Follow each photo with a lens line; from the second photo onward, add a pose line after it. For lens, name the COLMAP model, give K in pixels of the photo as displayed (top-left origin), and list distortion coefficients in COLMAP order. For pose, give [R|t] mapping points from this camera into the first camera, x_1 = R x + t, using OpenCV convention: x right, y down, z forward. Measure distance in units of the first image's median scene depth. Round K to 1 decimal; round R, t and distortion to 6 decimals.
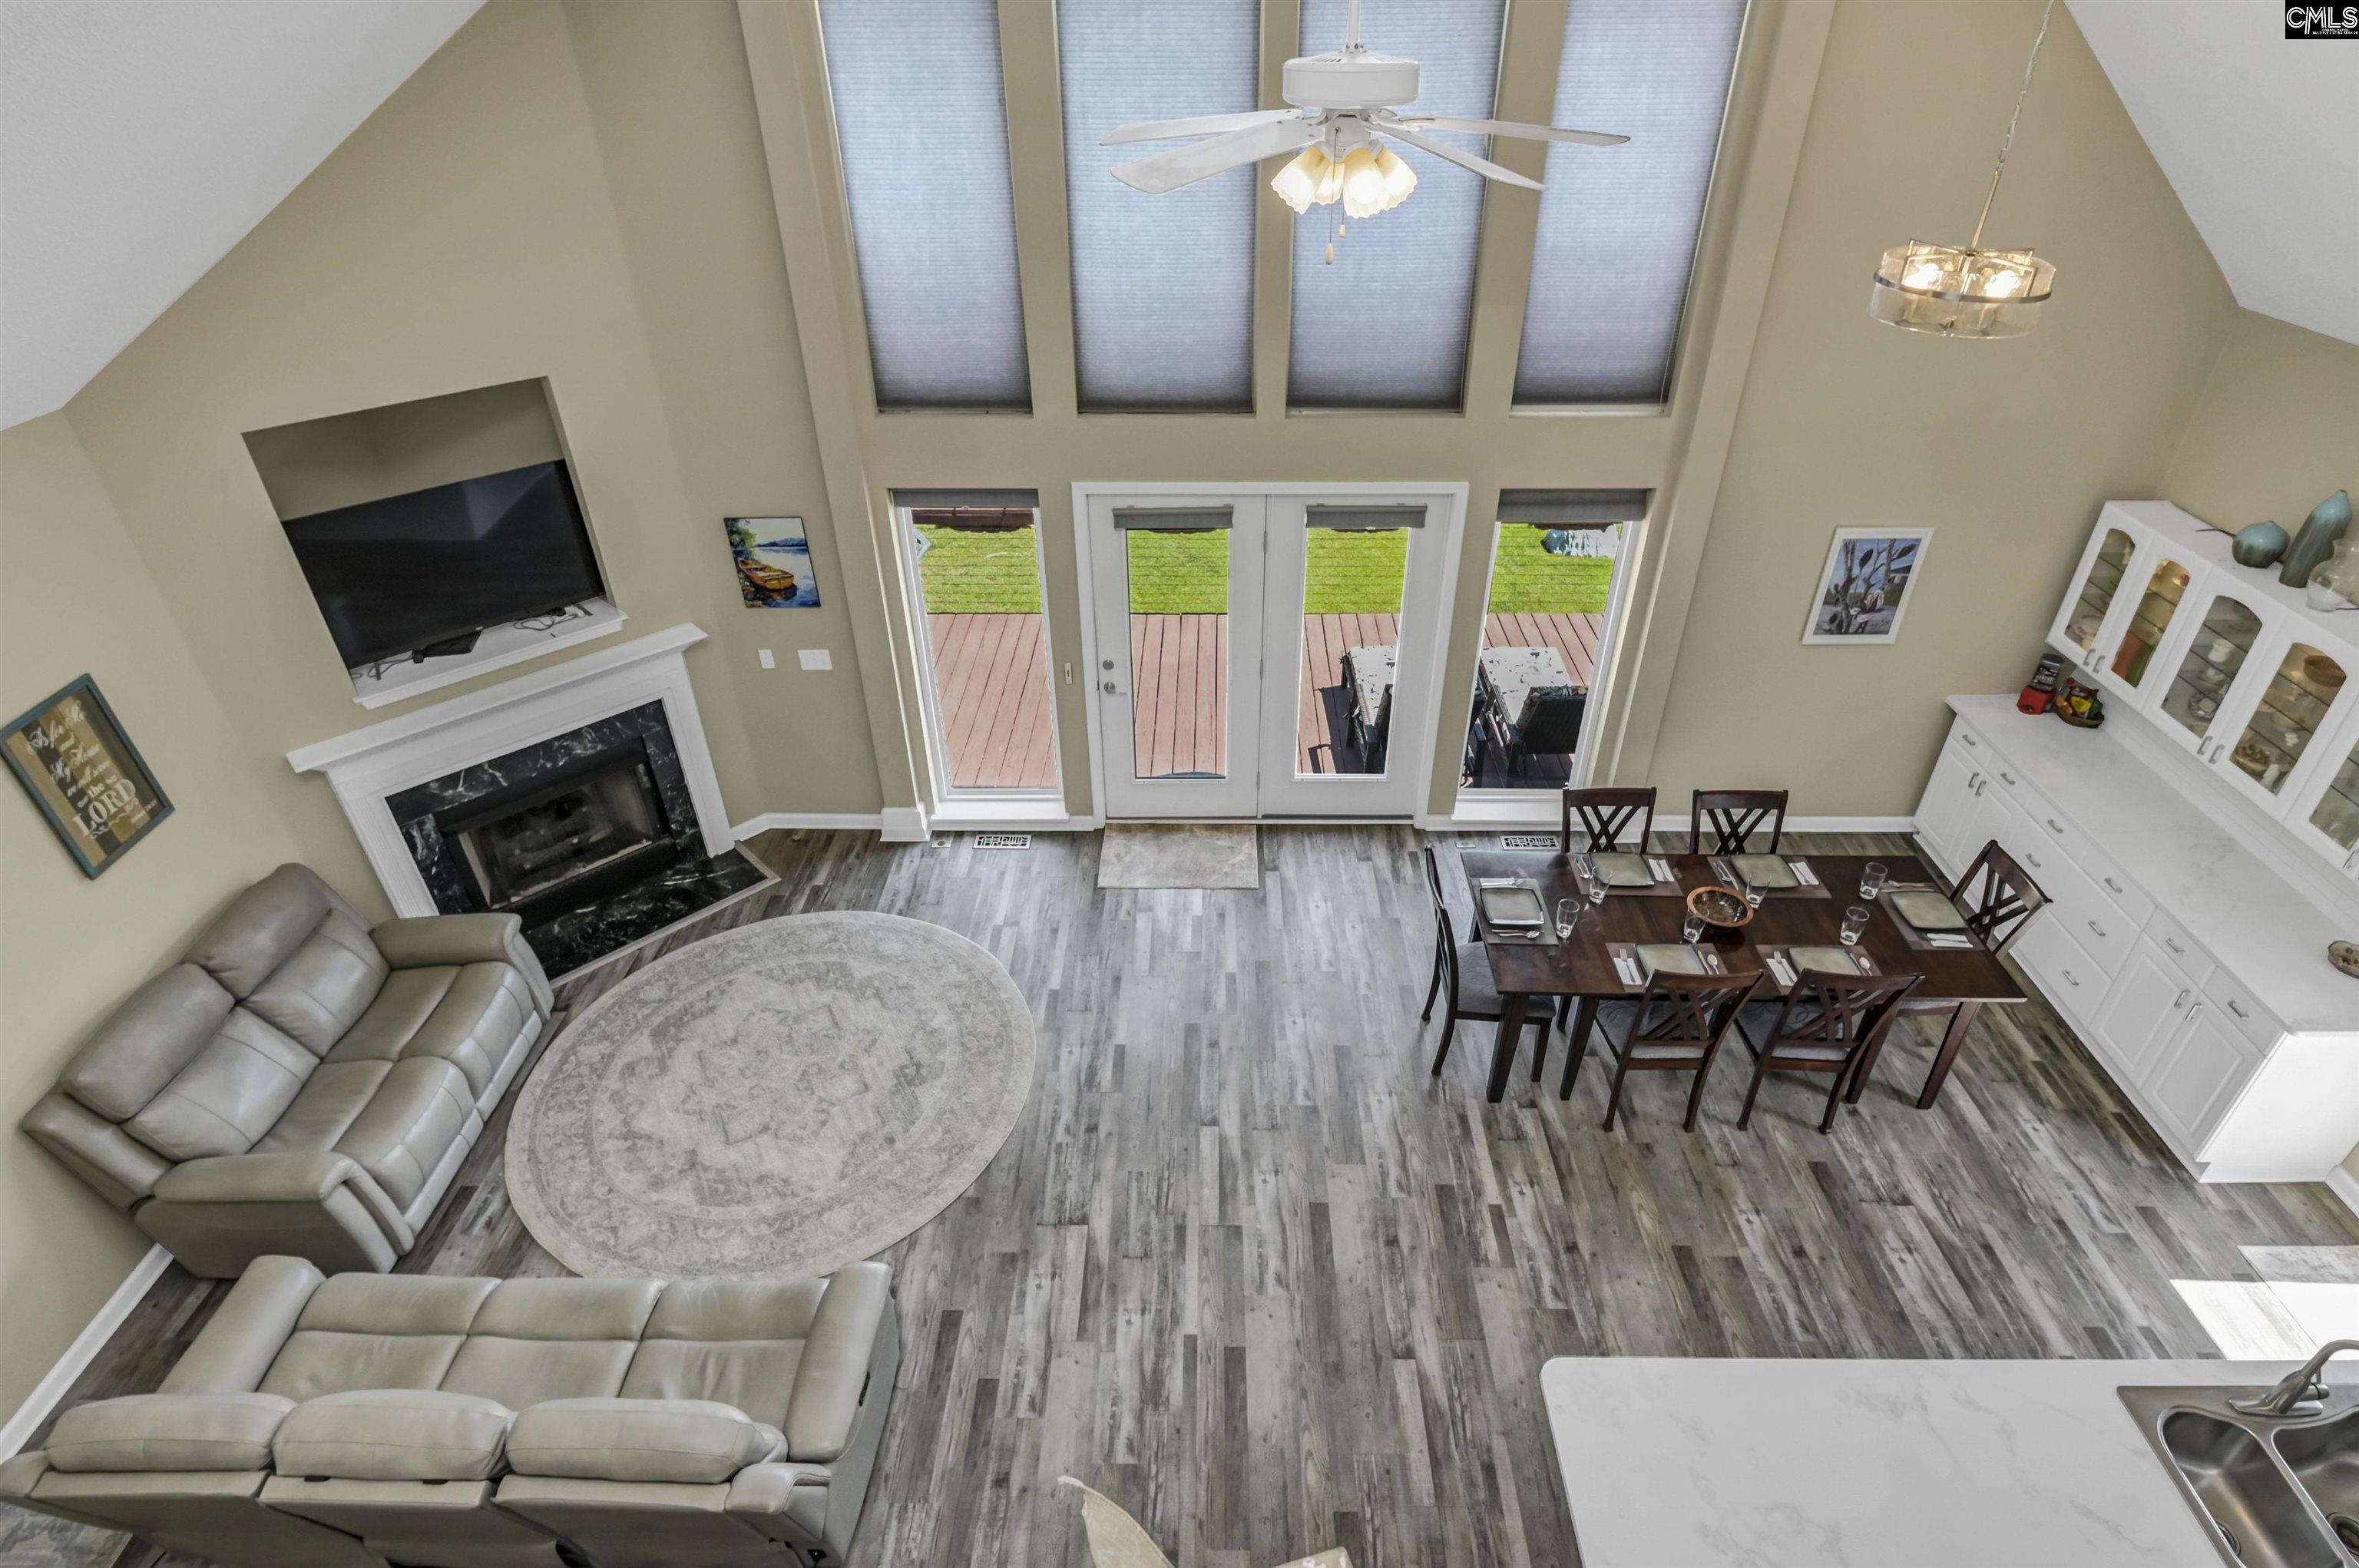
lens RADIAL K [[1182.3, 0, 1173.7], [0, 1182.3, 802.1], [0, 0, 1]] dist [0.003433, -0.012038]
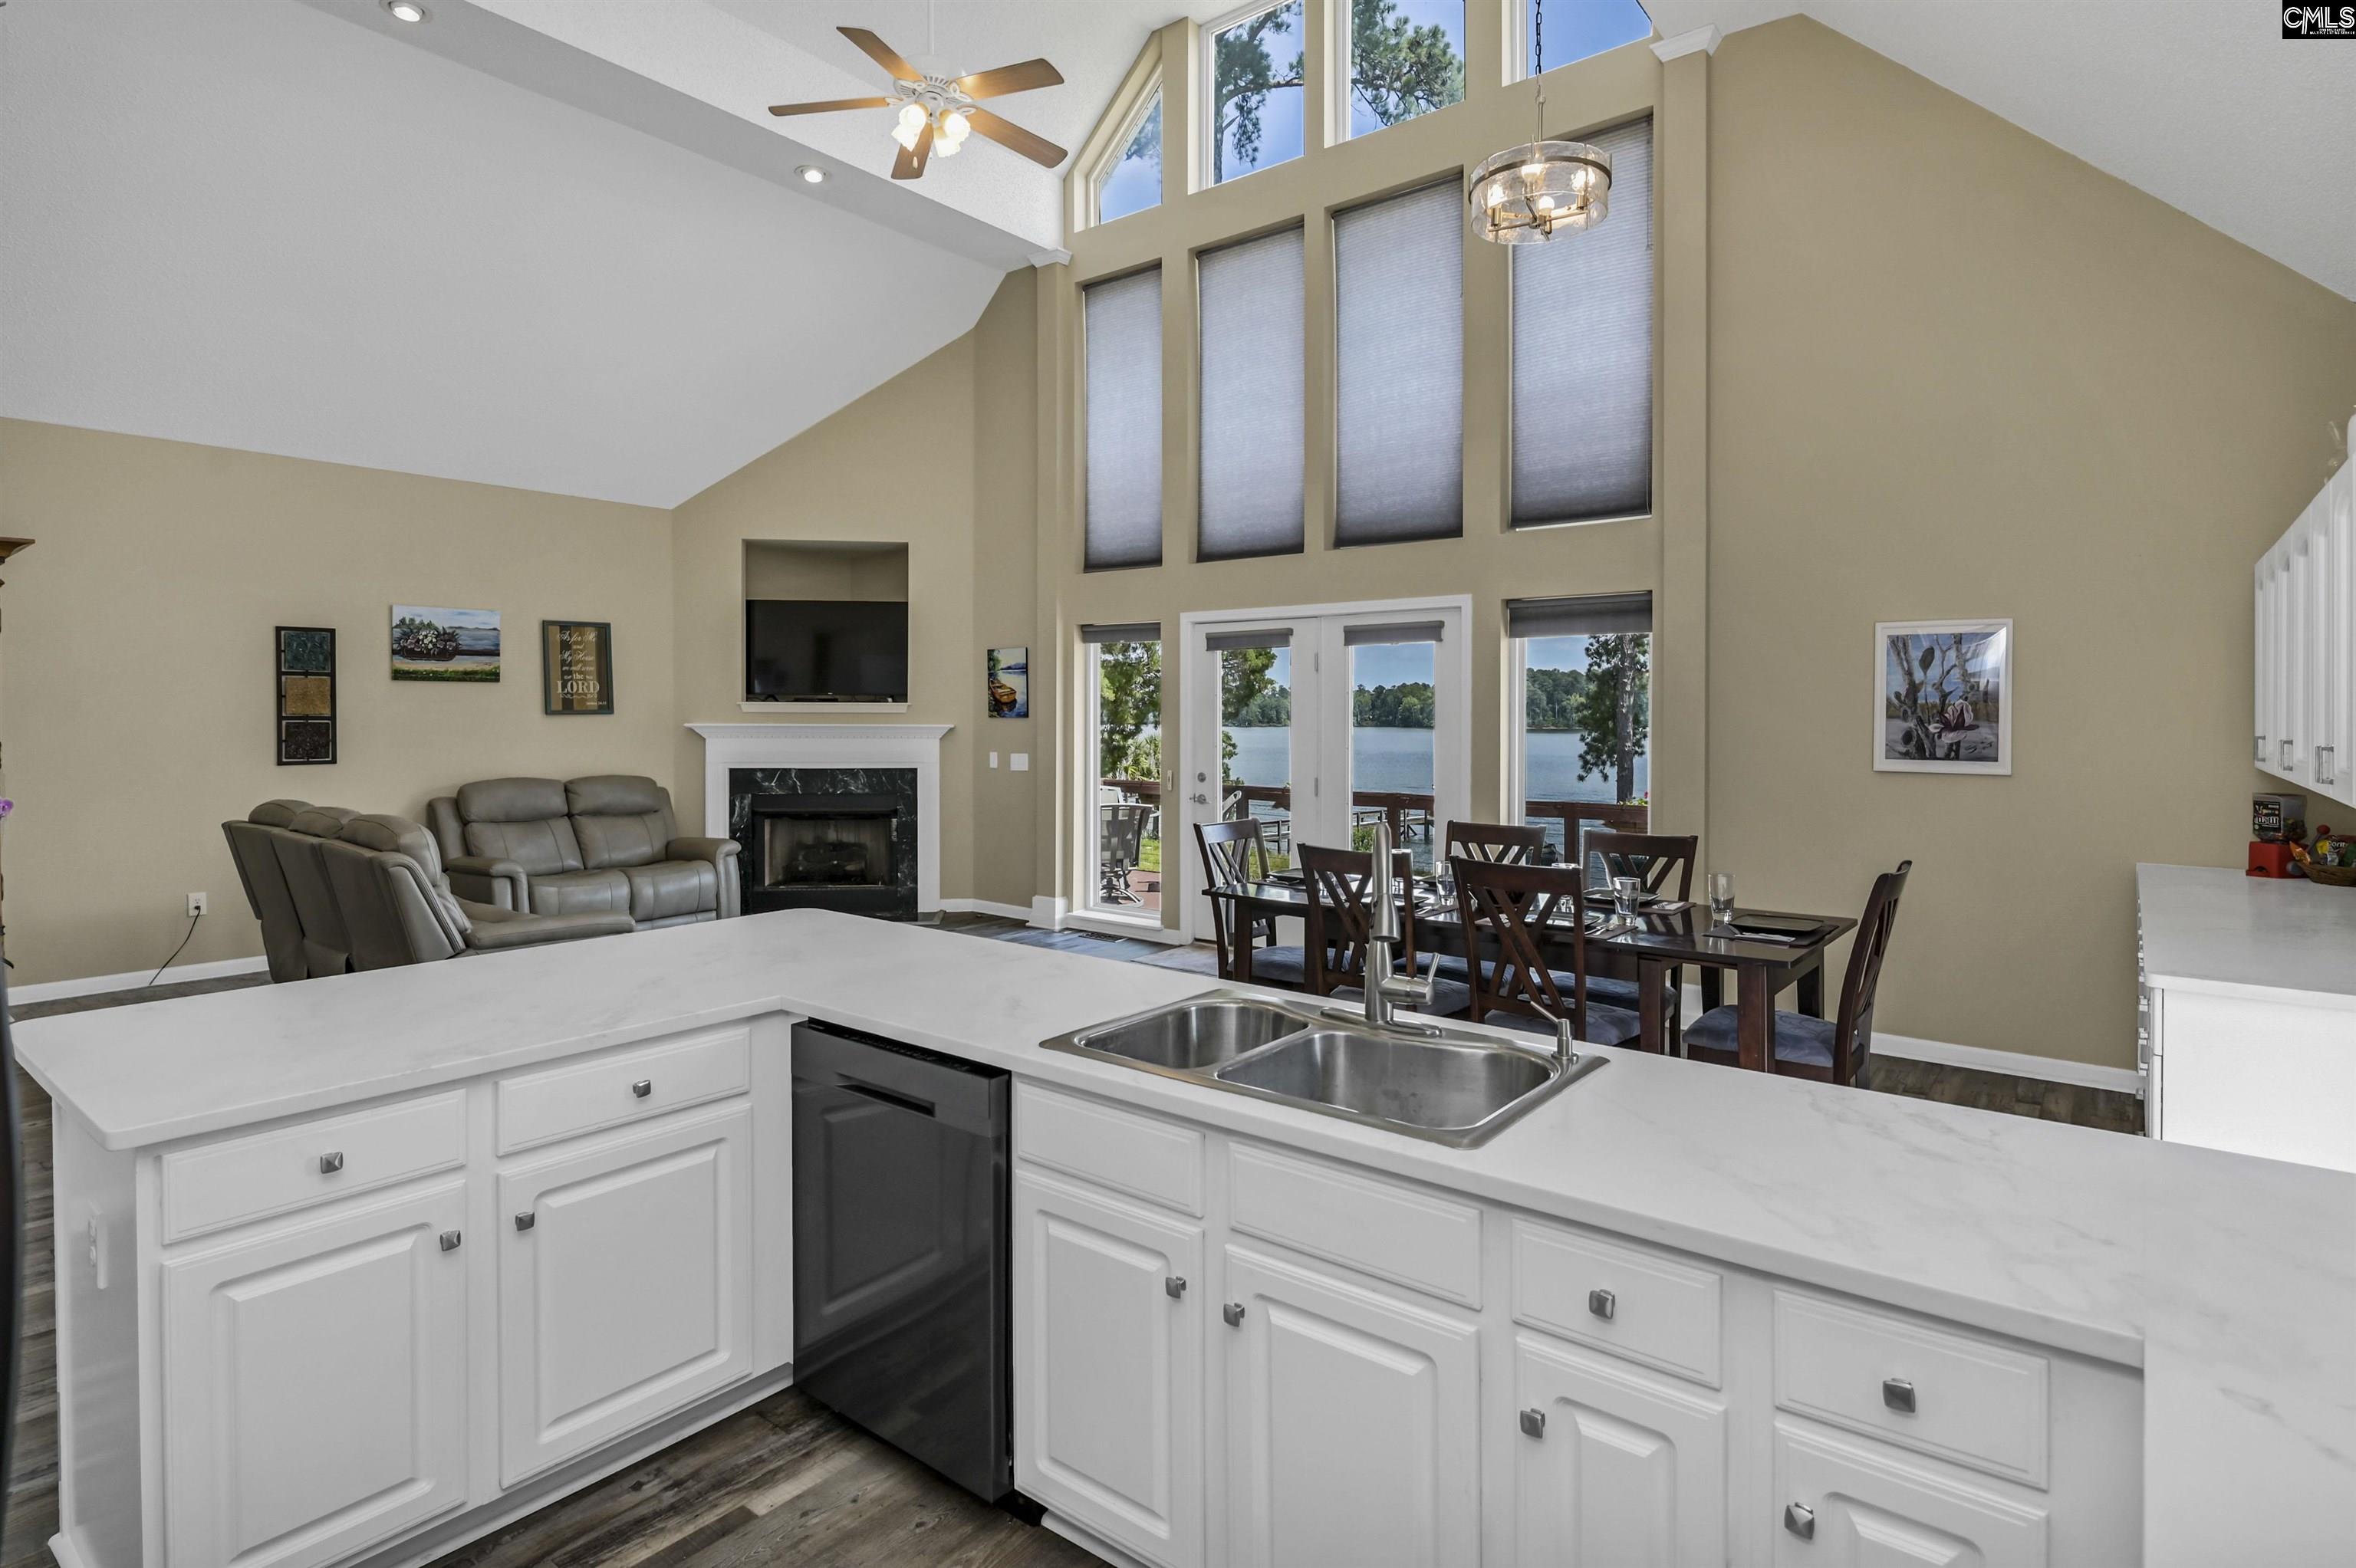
lens RADIAL K [[1176.3, 0, 1167.3], [0, 1176.3, 723.2], [0, 0, 1]] dist [-0.003638, 0.000071]
pose [[0.790646, 0.020509, -0.611929, 0.723360], [-0.354649, 0.830045, -0.430407, 0.403163], [0.499101, 0.557320, 0.663545, 0.232670]]
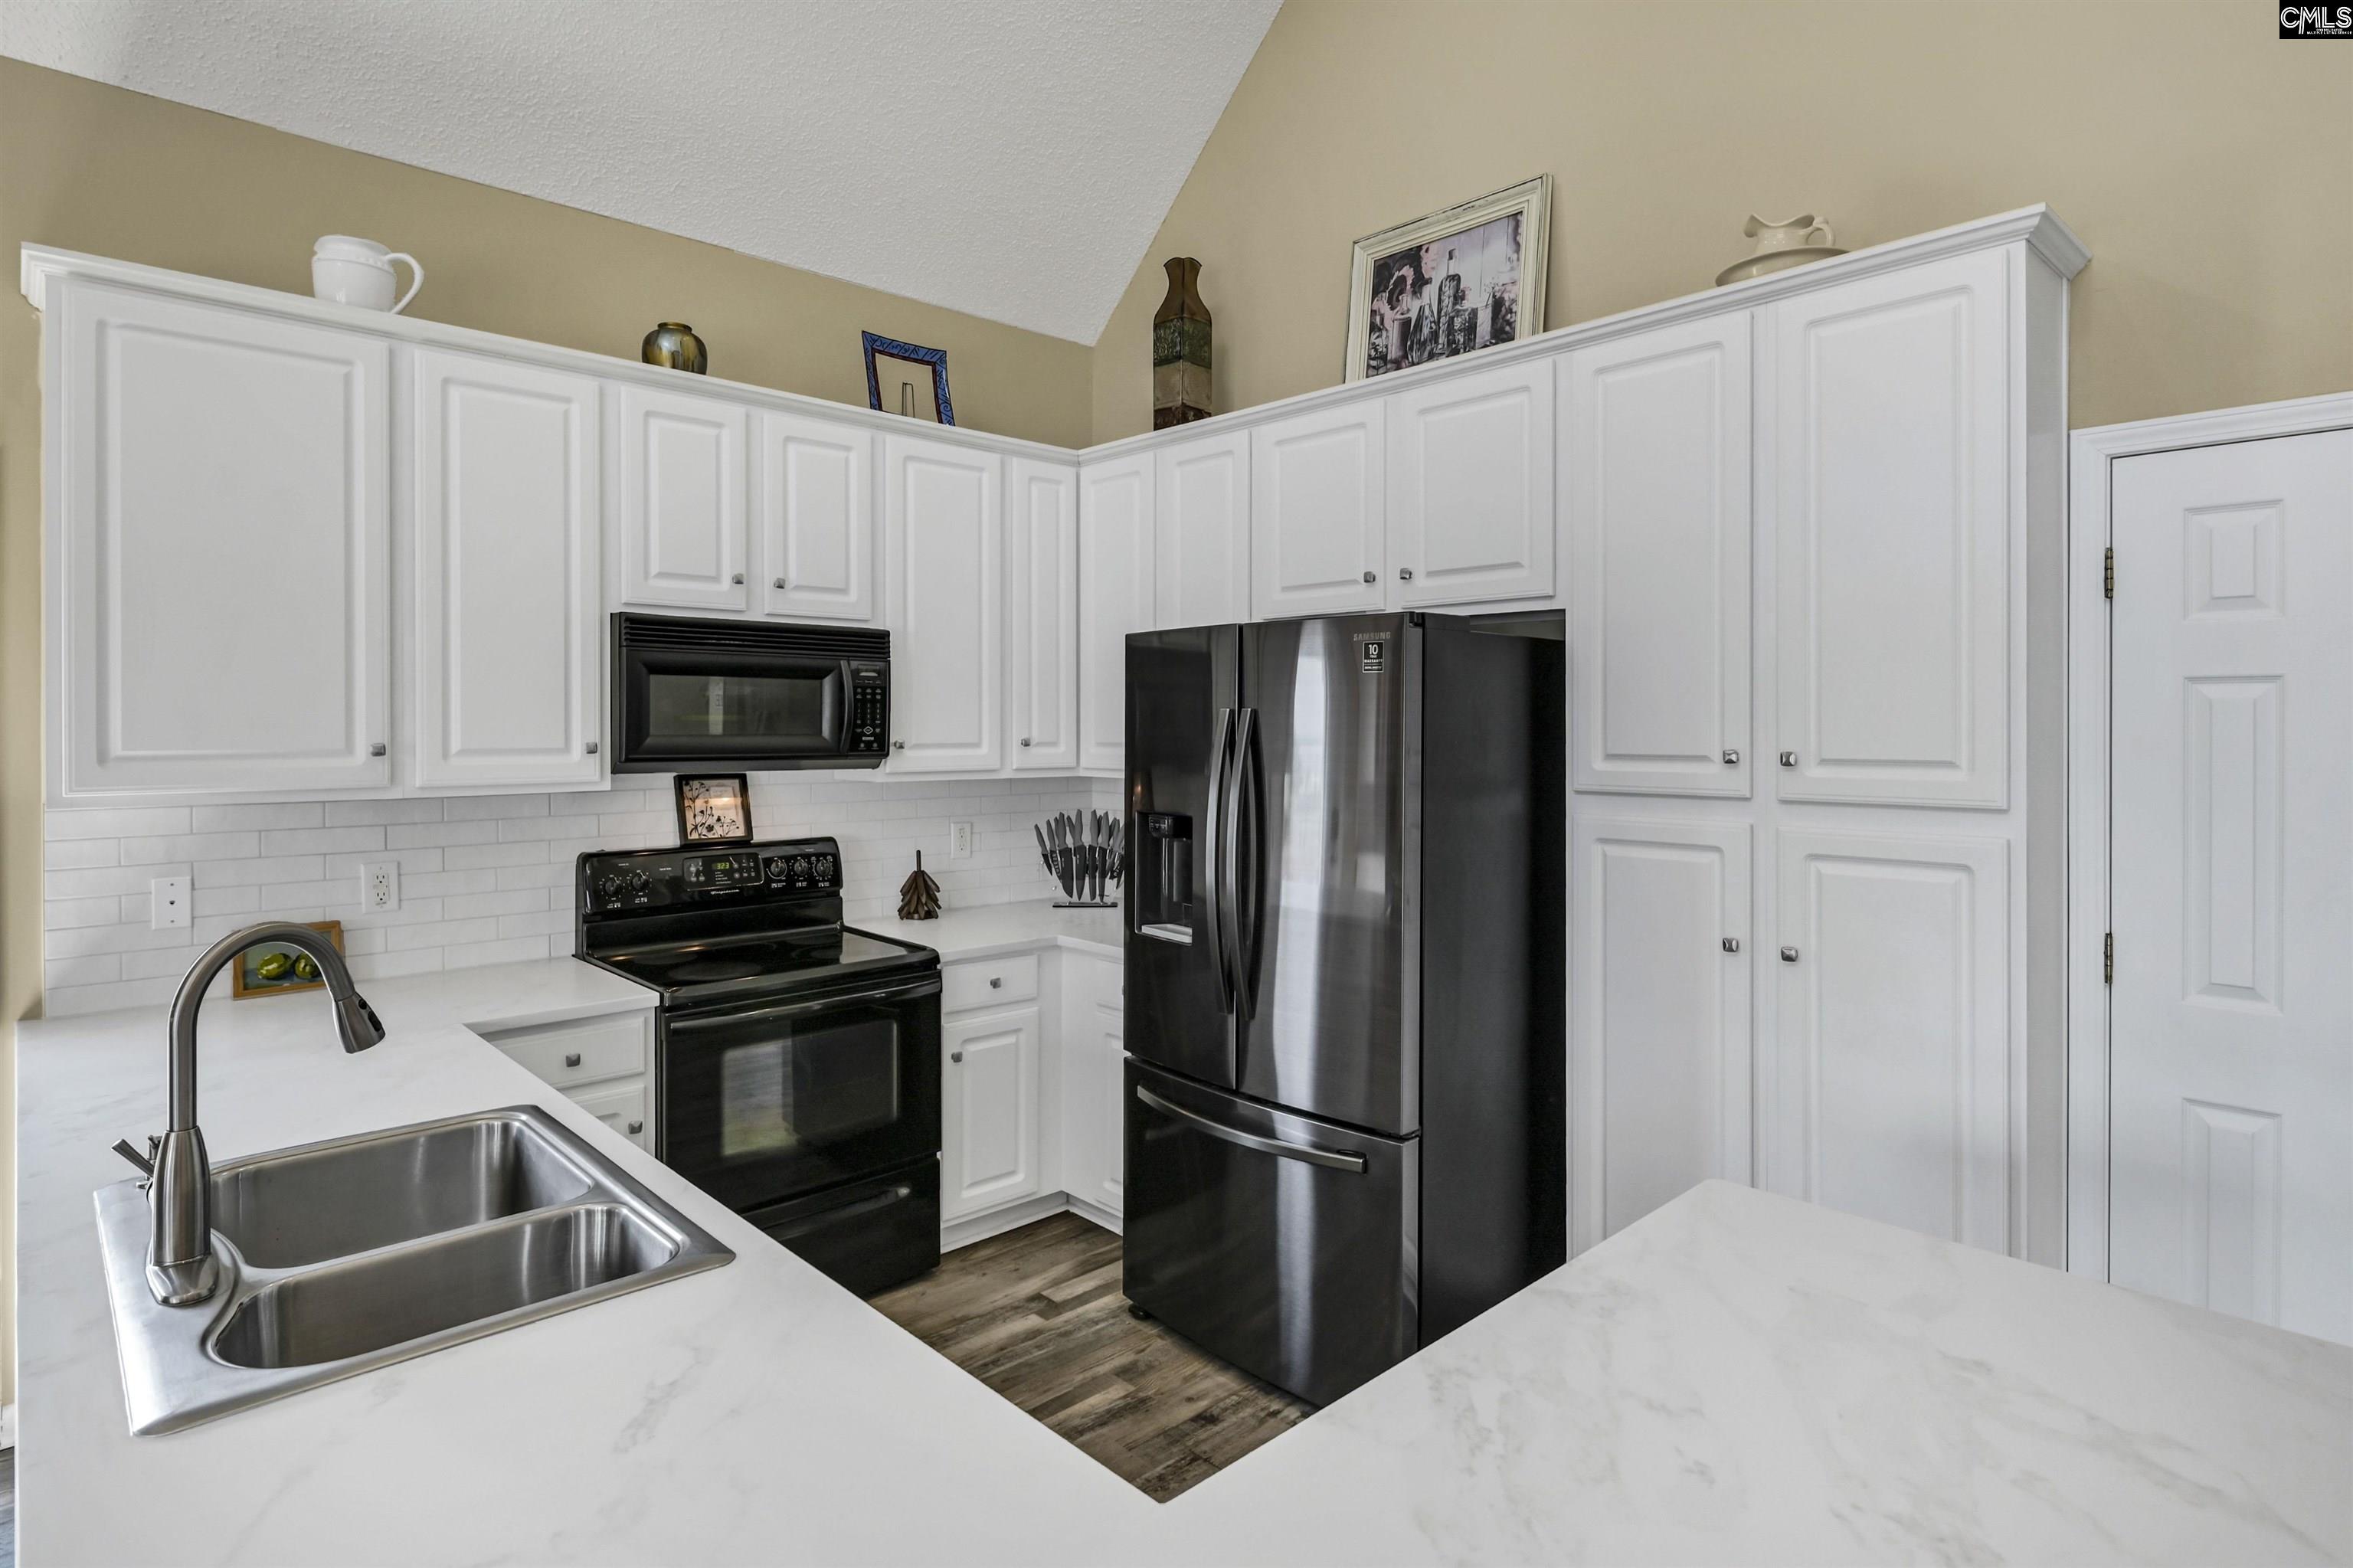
lens RADIAL K [[1230.9, 0, 1178.9], [0, 1230.9, 719.1], [0, 0, 1]] dist [0.003365, -0.000015]
pose [[-0.693485, 0.012463, 0.720363, 0.204096], [0.412739, 0.826393, 0.383041, 0.189159], [-0.590529, 0.562956, -0.578235, 0.535476]]
